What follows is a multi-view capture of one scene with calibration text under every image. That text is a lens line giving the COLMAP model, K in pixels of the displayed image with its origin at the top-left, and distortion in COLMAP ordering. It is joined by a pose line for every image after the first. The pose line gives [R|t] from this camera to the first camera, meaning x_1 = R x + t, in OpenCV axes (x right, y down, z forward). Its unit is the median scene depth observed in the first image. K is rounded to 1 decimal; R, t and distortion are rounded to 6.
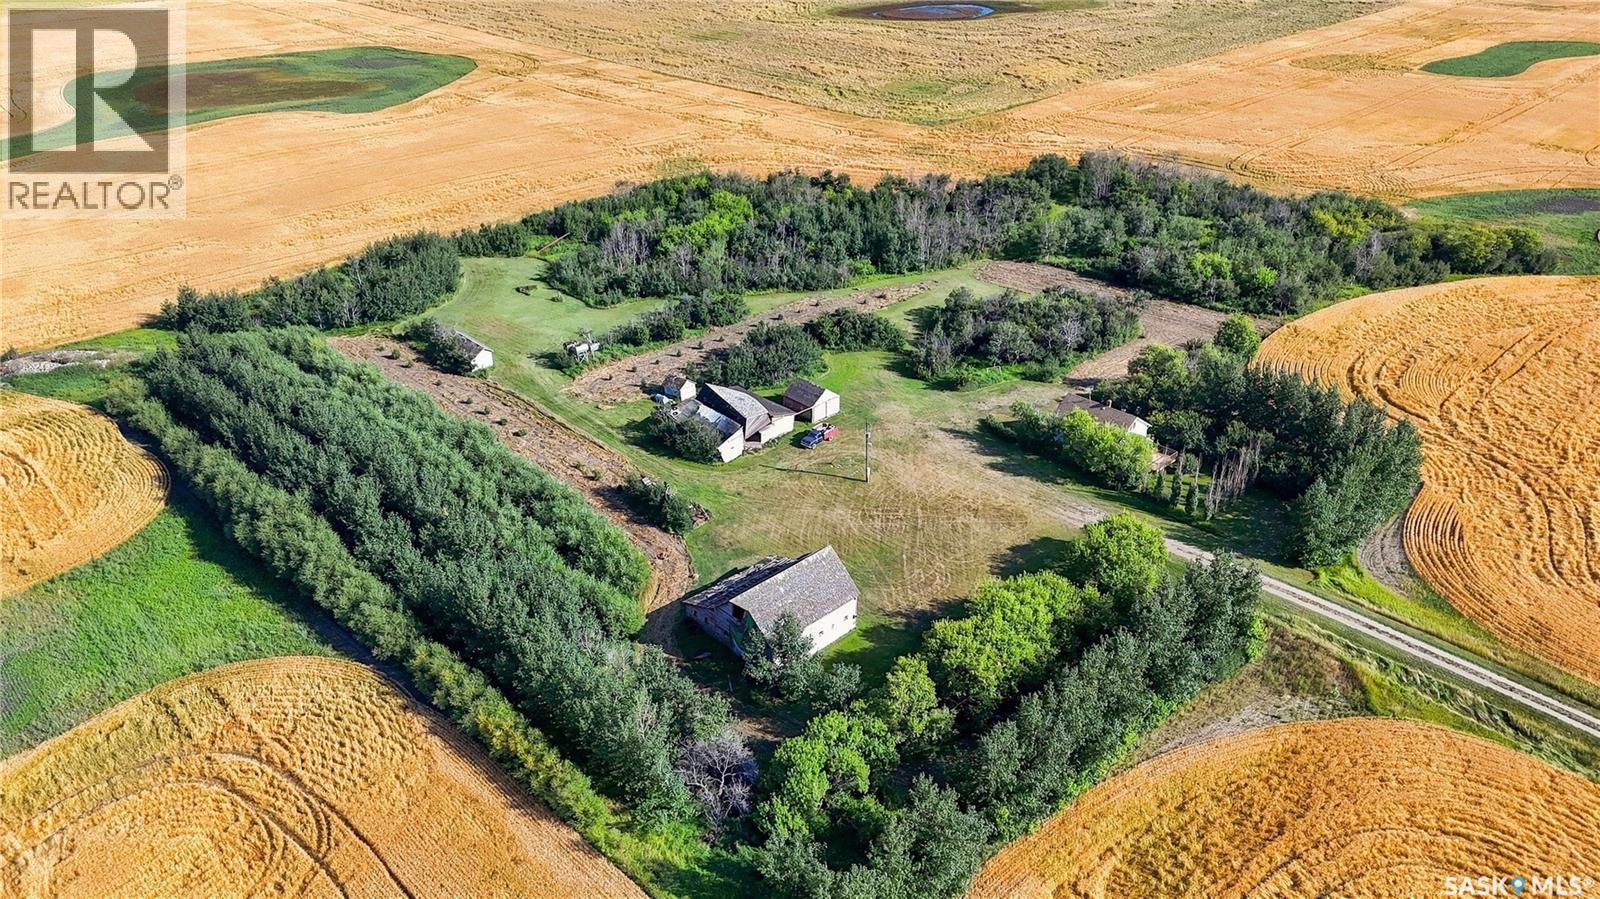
lens RADIAL K [[1173.0, 0, 800.0], [0, 1173.0, 449.5], [0, 0, 1]] dist [0.038958, -0.006375]
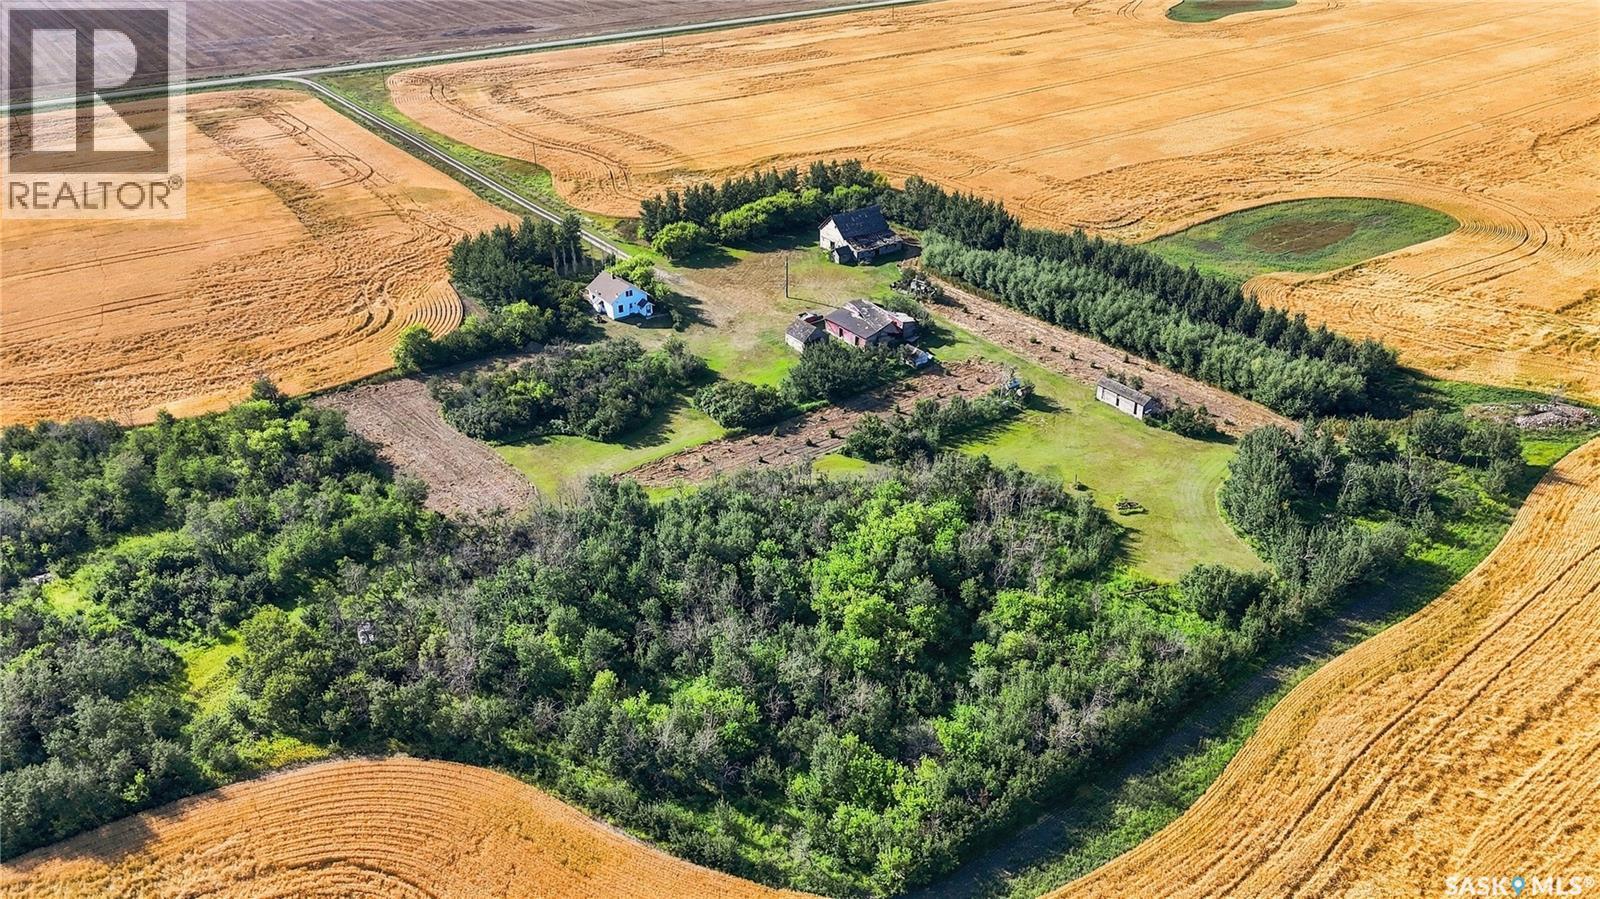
lens RADIAL K [[1173.0, 0, 800.0], [0, 1173.0, 449.5], [0, 0, 1]] dist [0.038958, -0.006375]
pose [[-0.990506, -0.052144, 0.127199, -0.150324], [0.078179, 0.547424, 0.833196, -1.040439], [-0.113078, 0.835229, -0.538150, 1.814692]]
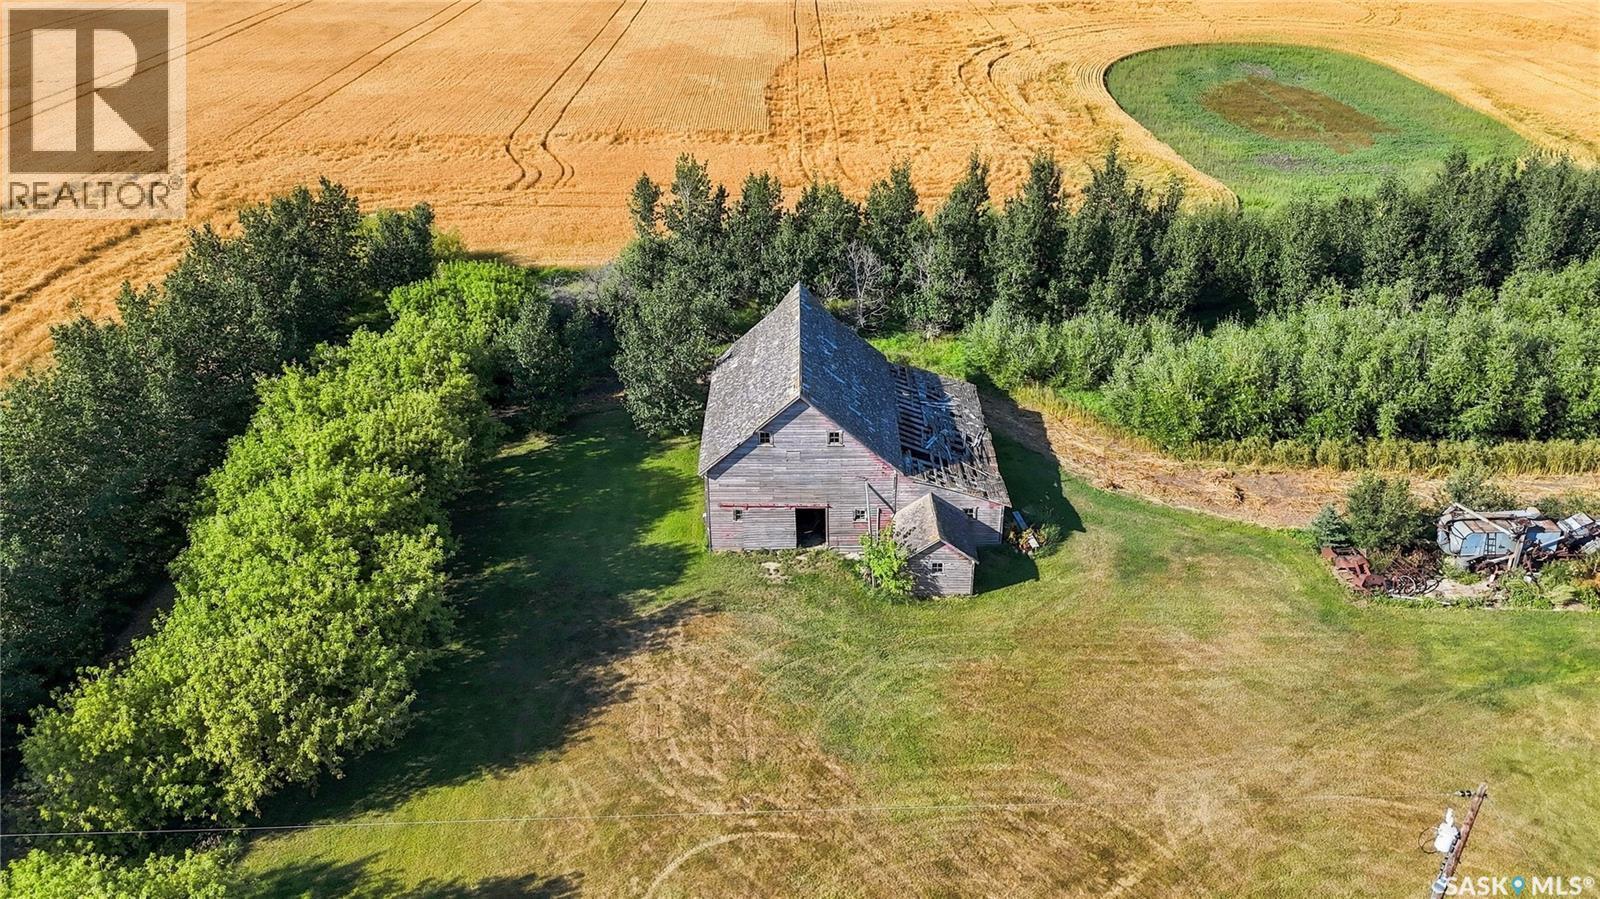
lens RADIAL K [[1173.0, 0, 800.0], [0, 1173.0, 449.5], [0, 0, 1]] dist [0.038958, -0.006375]
pose [[-0.692562, 0.354172, -0.628427, 0.212635], [-0.329297, 0.619880, 0.712259, -0.141668], [0.641811, 0.700222, -0.312677, 0.842984]]
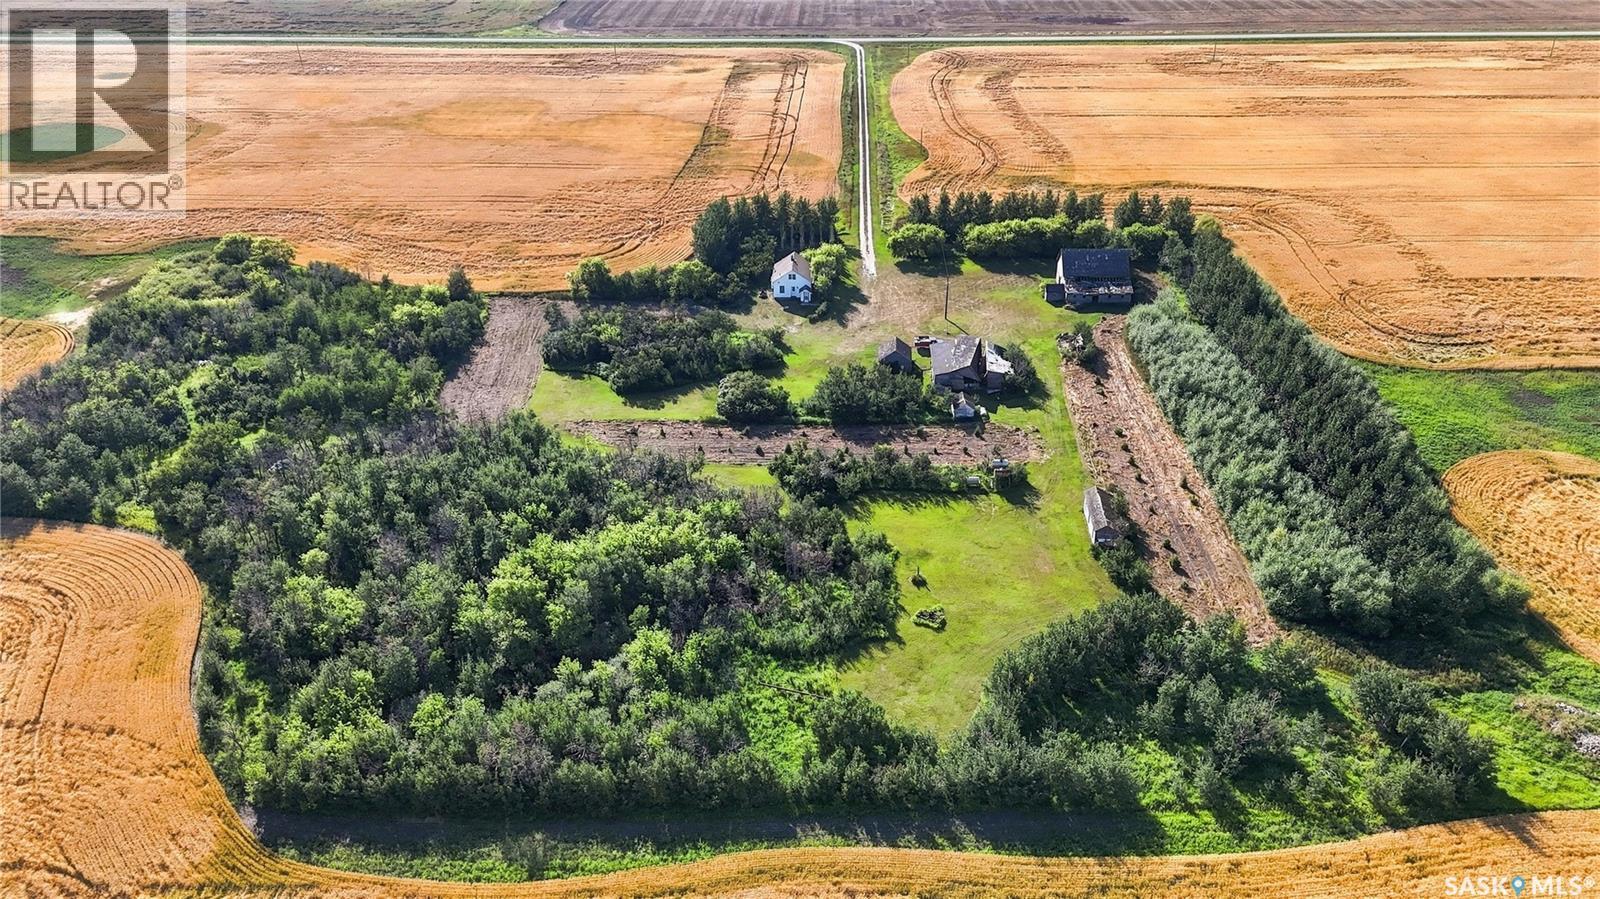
lens RADIAL K [[1173.0, 0, 800.0], [0, 1173.0, 449.5], [0, 0, 1]] dist [0.038958, -0.006375]
pose [[-0.693604, -0.338133, 0.636066, -0.734556], [0.354323, 0.608647, 0.709932, -0.894315], [-0.627191, 0.717785, -0.302352, 1.527854]]
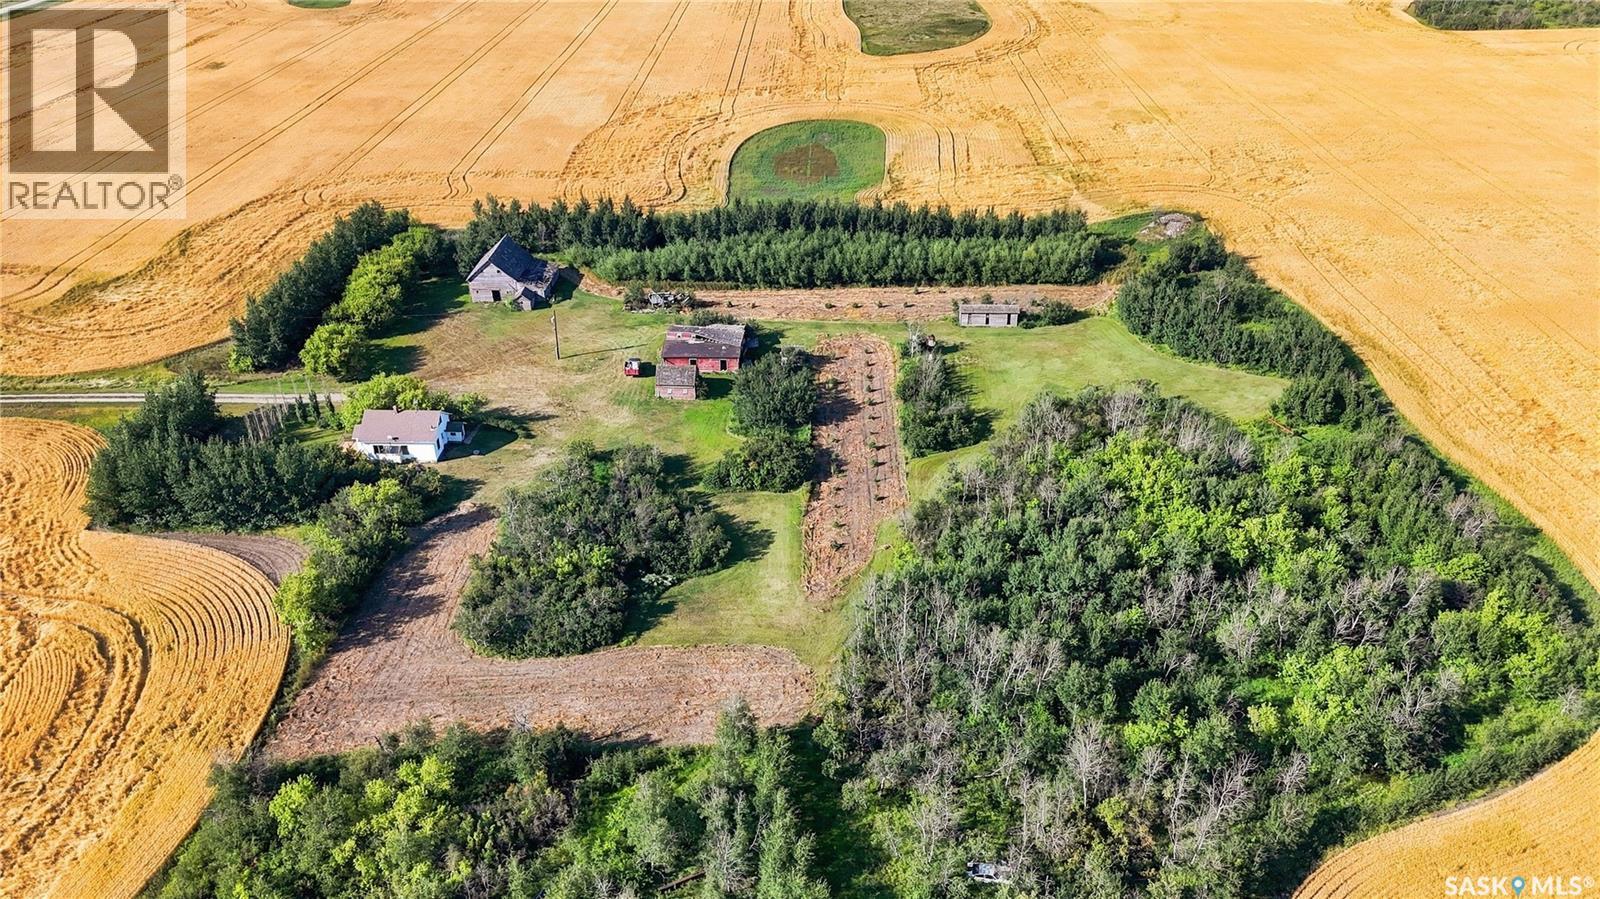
lens RADIAL K [[1173.0, 0, 800.0], [0, 1173.0, 449.5], [0, 0, 1]] dist [0.038958, -0.006375]
pose [[-0.712290, 0.360272, -0.602368, 0.611024], [-0.320871, 0.596143, 0.735973, -0.846398], [0.624248, 0.717508, -0.309026, 1.478771]]
